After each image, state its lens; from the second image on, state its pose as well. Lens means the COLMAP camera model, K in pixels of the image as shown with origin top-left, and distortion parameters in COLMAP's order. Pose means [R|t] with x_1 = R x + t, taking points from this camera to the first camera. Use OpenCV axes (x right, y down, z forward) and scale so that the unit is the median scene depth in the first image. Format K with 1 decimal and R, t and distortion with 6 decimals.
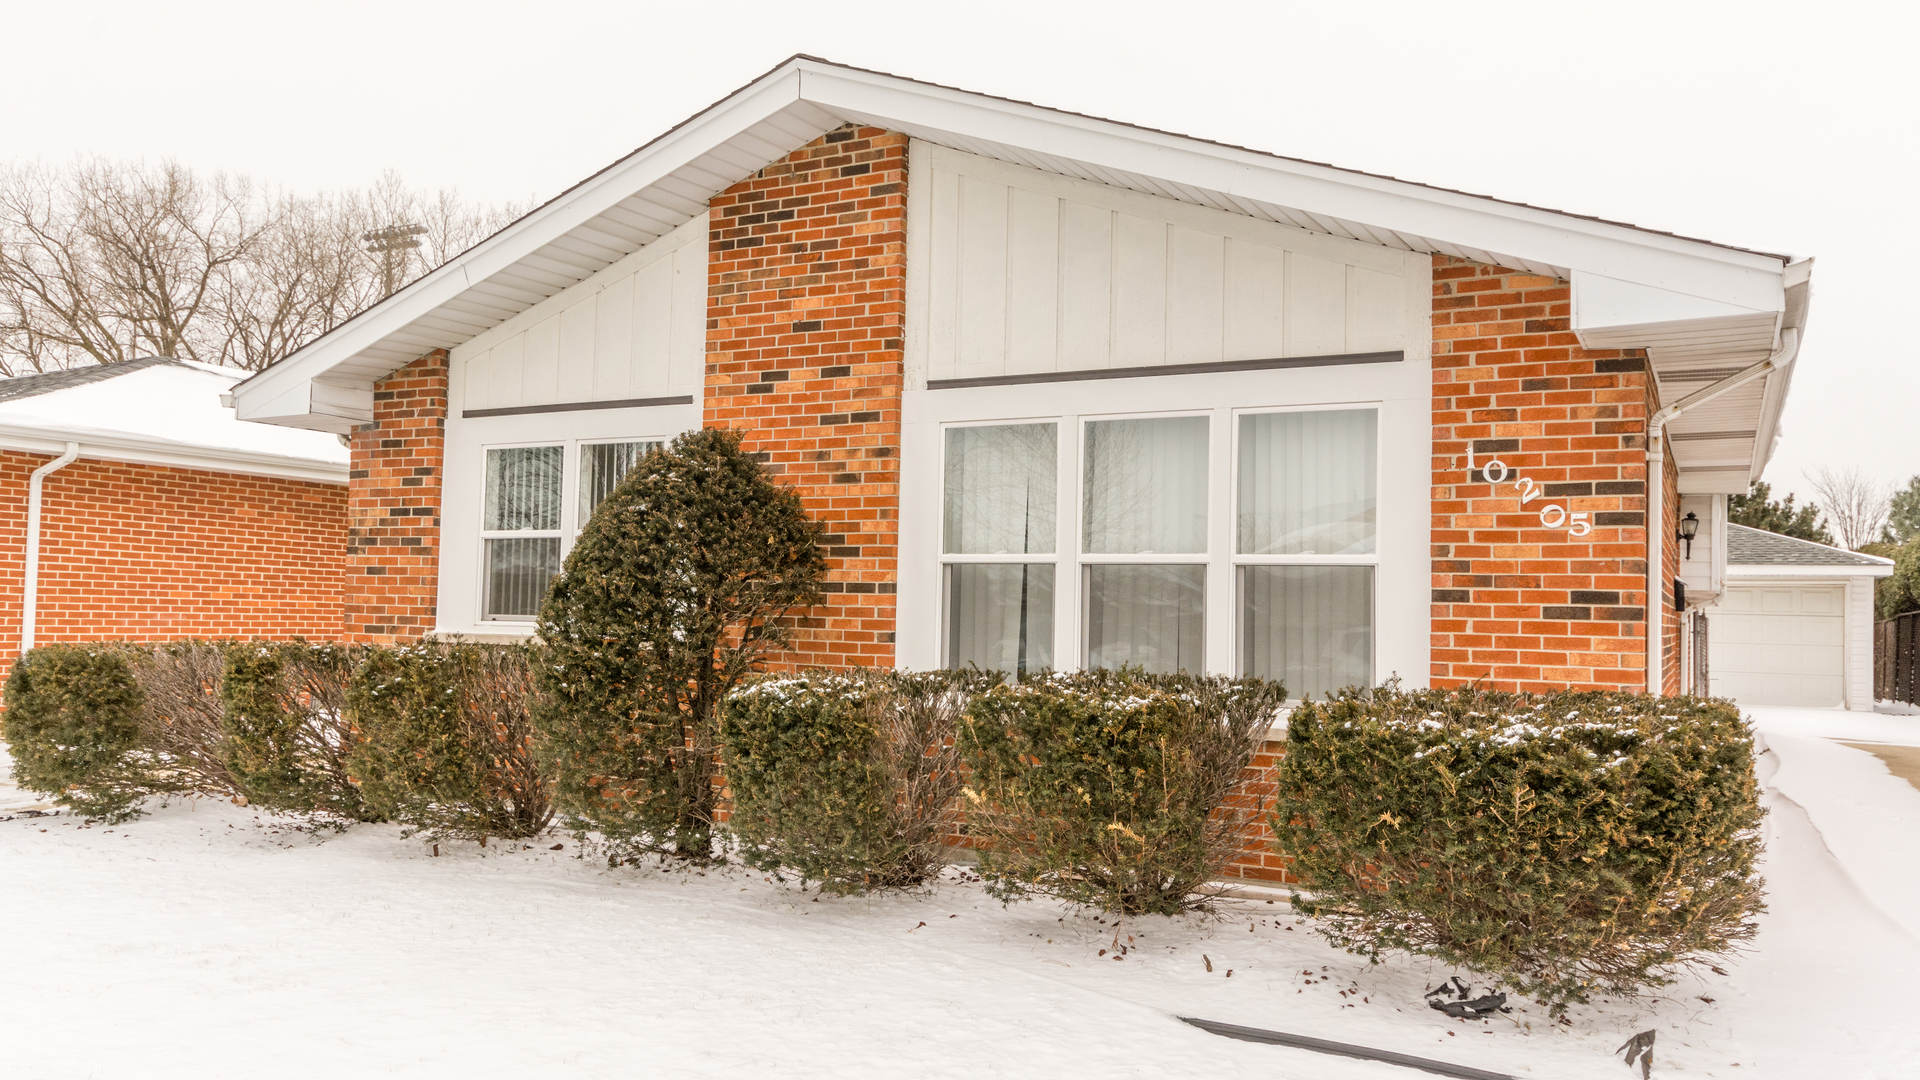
lens RADIAL K [[988.4, 0, 960.3], [0, 988.4, 574.4], [0, 0, 1]] dist [0.002118, -0.000051]
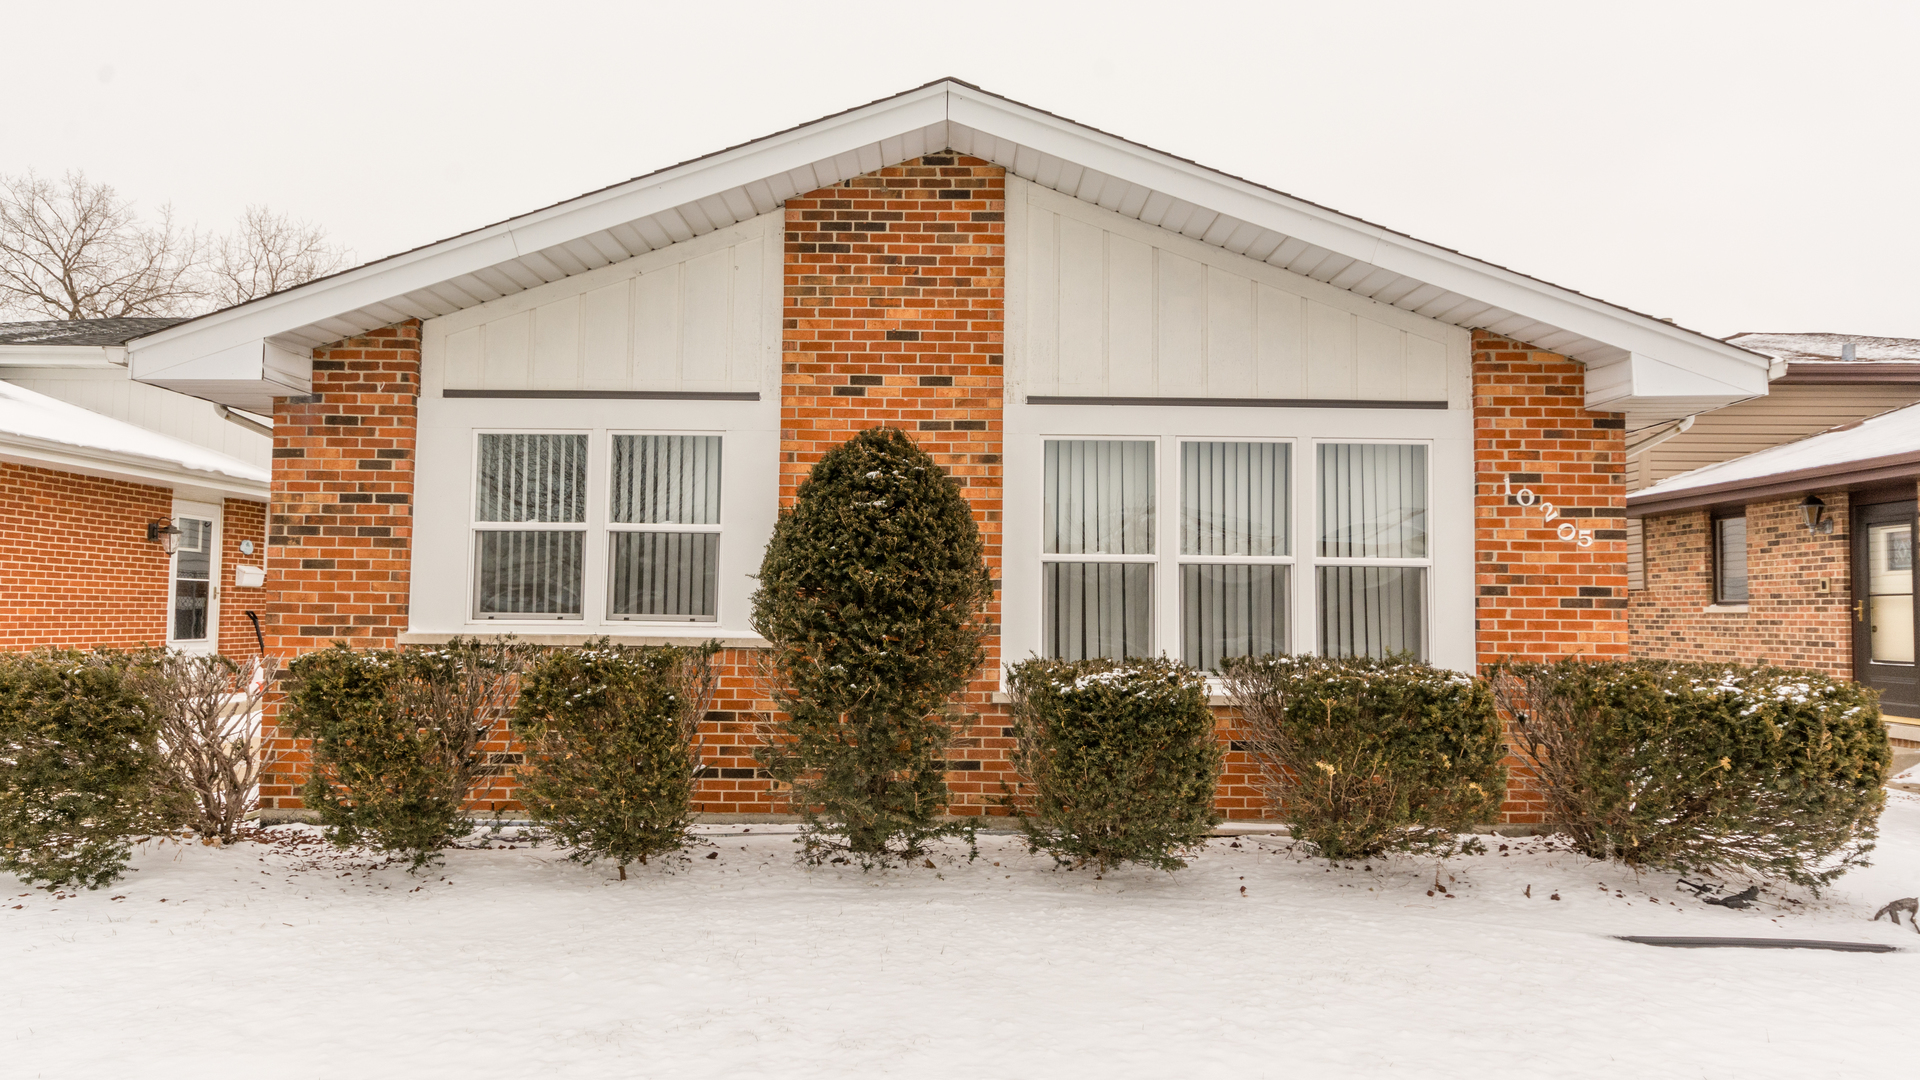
lens RADIAL K [[856.4, 0, 959.6], [0, 856.4, 568.8], [0, 0, 1]] dist [0.002027, -0.000260]
pose [[0.941601, 0.005420, 0.336686, -0.420267], [-0.005013, 0.999985, -0.002077, -0.001128], [-0.336692, 0.000268, 0.941615, 0.126411]]
